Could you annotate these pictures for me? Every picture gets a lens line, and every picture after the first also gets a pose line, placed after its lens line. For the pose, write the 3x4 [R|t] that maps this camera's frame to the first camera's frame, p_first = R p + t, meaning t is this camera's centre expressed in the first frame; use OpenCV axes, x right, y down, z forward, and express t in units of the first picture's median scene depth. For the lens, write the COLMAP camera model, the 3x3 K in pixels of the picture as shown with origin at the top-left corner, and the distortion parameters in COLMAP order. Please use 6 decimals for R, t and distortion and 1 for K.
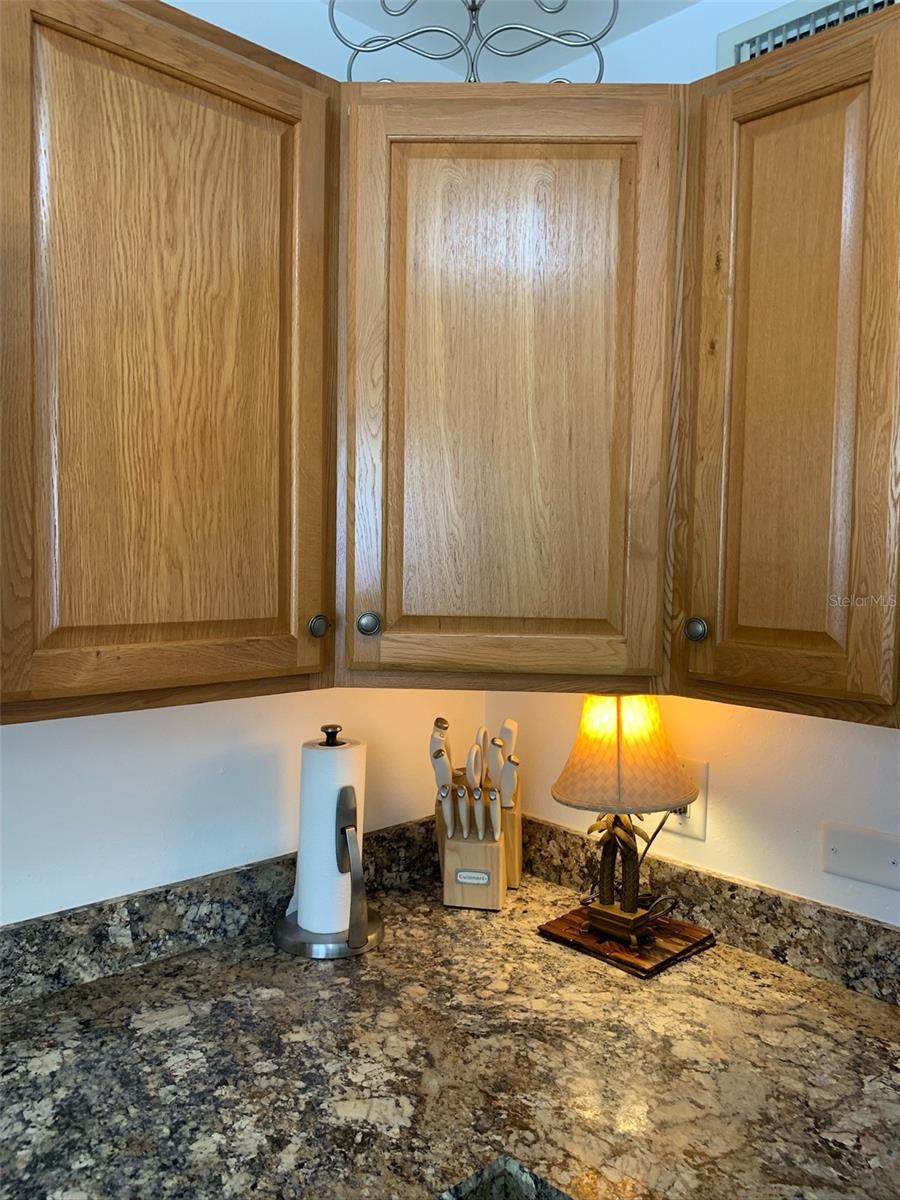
lens RADIAL K [[911.5, 0, 444.3], [0, 911.5, 595.0], [0, 0, 1]] dist [0.030274, -0.040770]
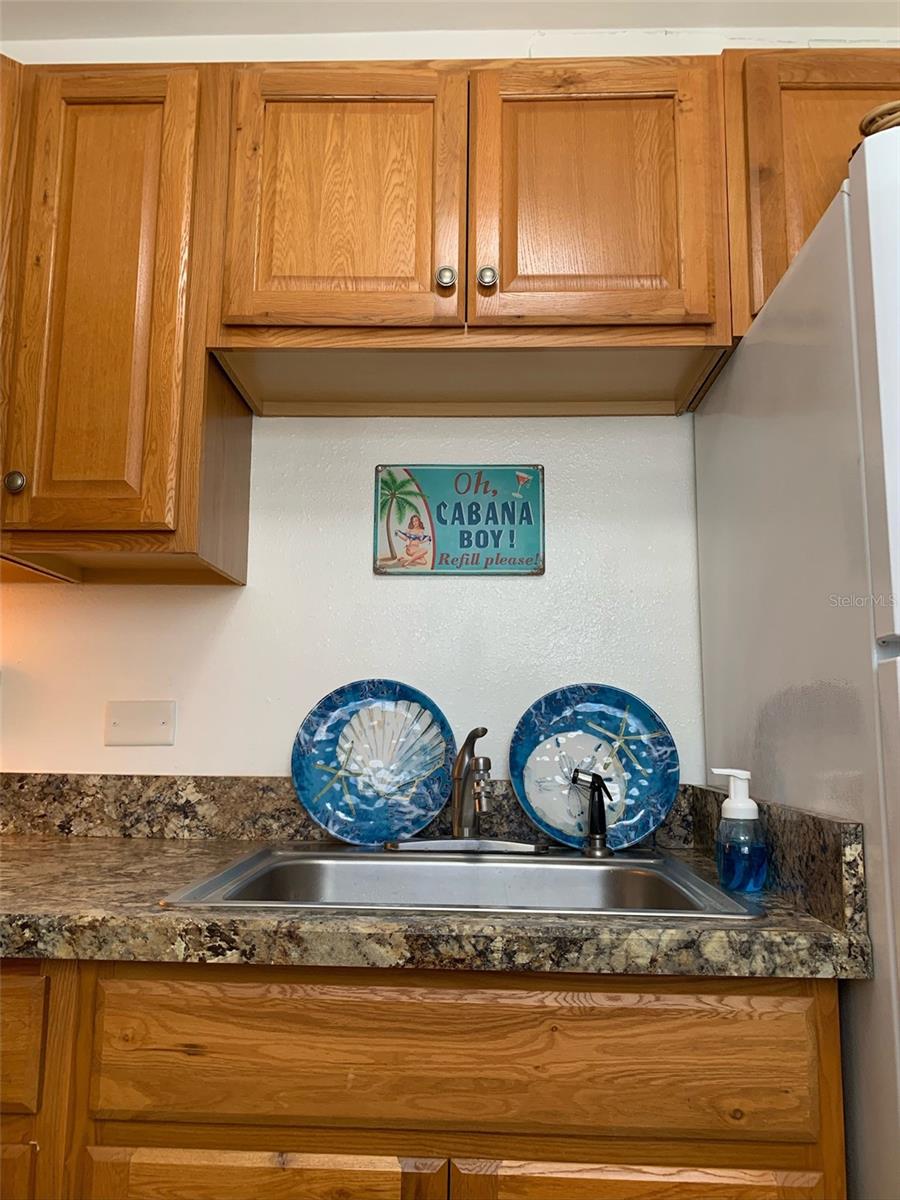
lens RADIAL K [[911.5, 0, 445.9], [0, 911.5, 597.6], [0, 0, 1]] dist [0.030274, -0.040770]
pose [[0.709913, 0.086889, 0.698909, -0.135597], [0.033886, 0.986997, -0.157124, 0.378909], [-0.703473, 0.135228, 0.697738, -0.179495]]
